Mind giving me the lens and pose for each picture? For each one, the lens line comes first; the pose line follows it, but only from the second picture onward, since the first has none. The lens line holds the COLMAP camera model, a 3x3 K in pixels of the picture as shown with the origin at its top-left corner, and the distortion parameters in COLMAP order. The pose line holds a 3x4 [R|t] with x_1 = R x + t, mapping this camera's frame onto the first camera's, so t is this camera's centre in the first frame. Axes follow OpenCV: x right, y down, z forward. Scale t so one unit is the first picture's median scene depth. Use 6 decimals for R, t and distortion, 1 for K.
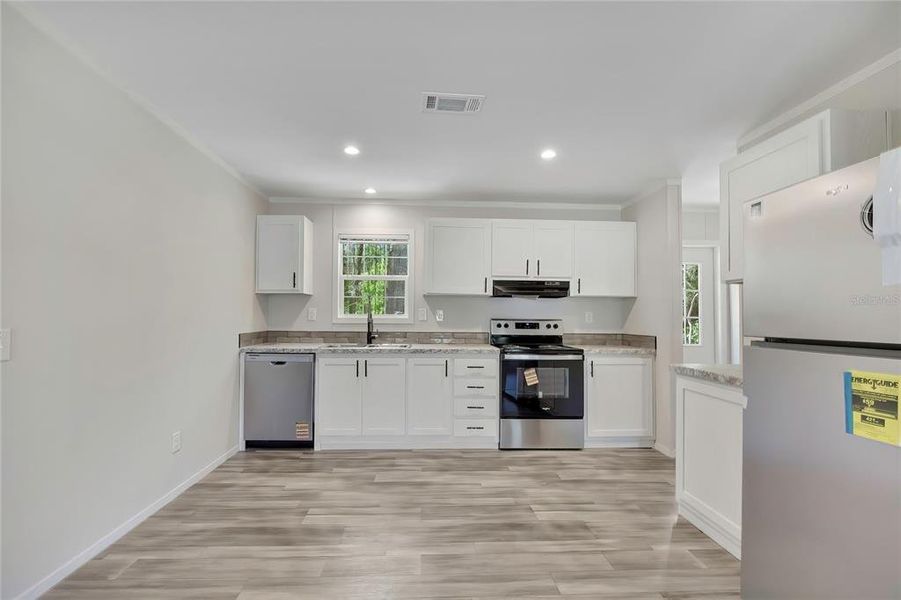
lens RADIAL K [[398.3, 0, 441.8], [0, 398.3, 318.1], [0, 0, 1]] dist [-0.009615, 0.000257]
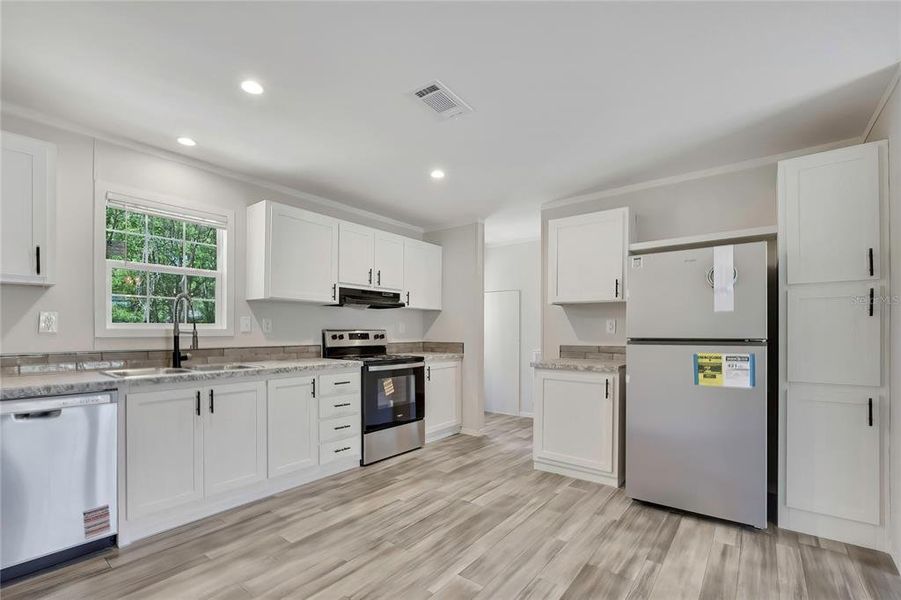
lens RADIAL K [[401.7, 0, 451.0], [0, 401.7, 340.4], [0, 0, 1]] dist [-0.004598, -0.000036]
pose [[0.644982, -0.025702, 0.763765, -0.447234], [0.004849, 0.999552, 0.029542, 0.001394], [-0.764182, -0.015351, 0.644818, 0.224465]]
